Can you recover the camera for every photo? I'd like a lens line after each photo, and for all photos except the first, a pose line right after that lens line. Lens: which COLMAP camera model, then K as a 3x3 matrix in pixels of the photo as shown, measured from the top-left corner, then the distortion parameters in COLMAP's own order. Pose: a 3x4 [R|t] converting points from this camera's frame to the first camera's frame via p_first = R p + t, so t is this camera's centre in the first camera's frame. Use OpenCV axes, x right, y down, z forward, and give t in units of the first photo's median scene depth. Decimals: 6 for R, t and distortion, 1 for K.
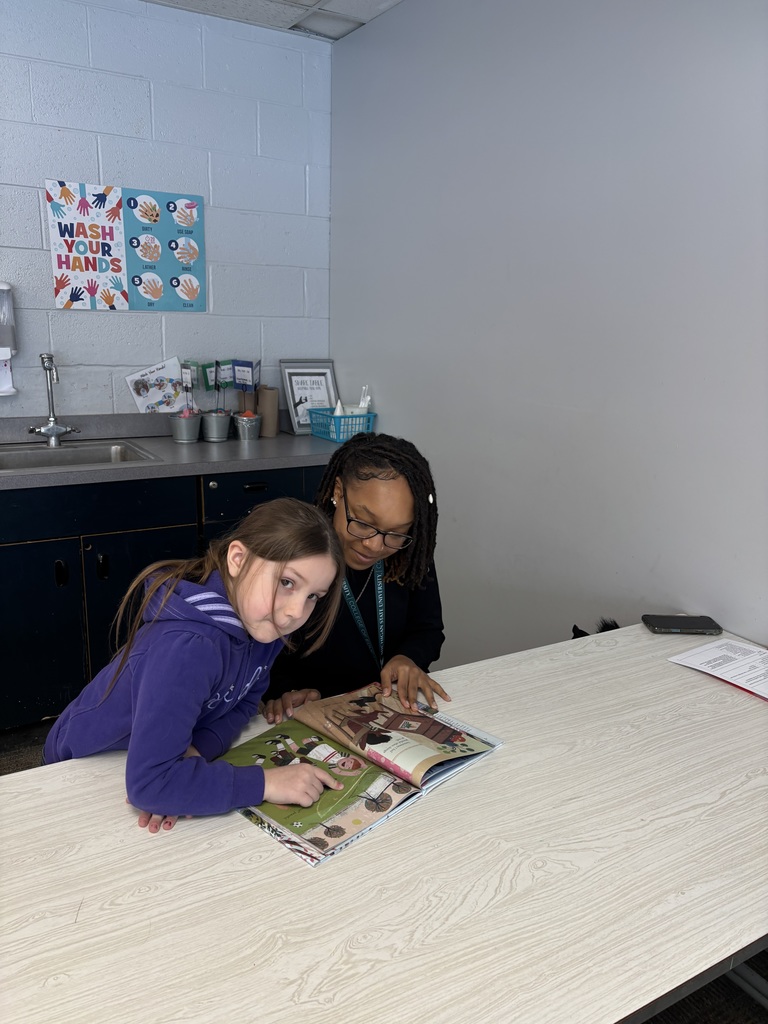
lens RADIAL K [[771.2, 0, 379.4], [0, 771.2, 512.4], [0, 0, 1]] dist [0.022330, -0.006187]
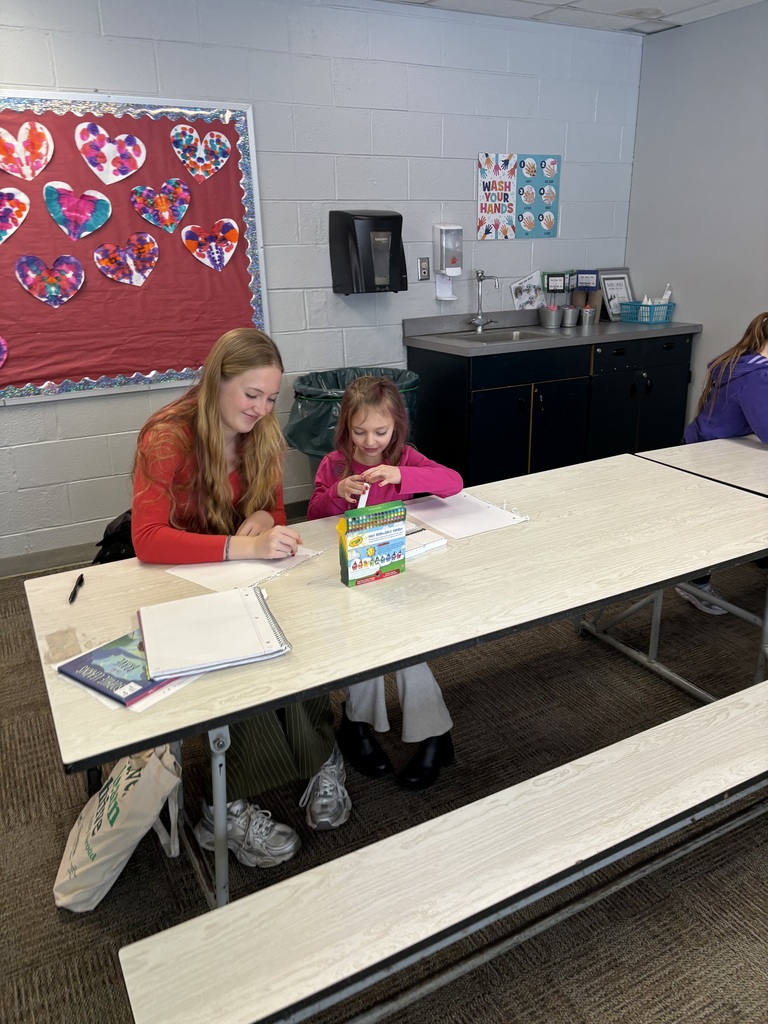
lens RADIAL K [[771.2, 0, 387.2], [0, 771.2, 511.2], [0, 0, 1]] dist [0.022330, -0.006187]
pose [[0.998369, -0.032813, -0.046713, -0.514151], [0.036982, 0.995131, 0.091359, 0.114021], [0.043488, -0.092937, 0.994722, -0.534265]]
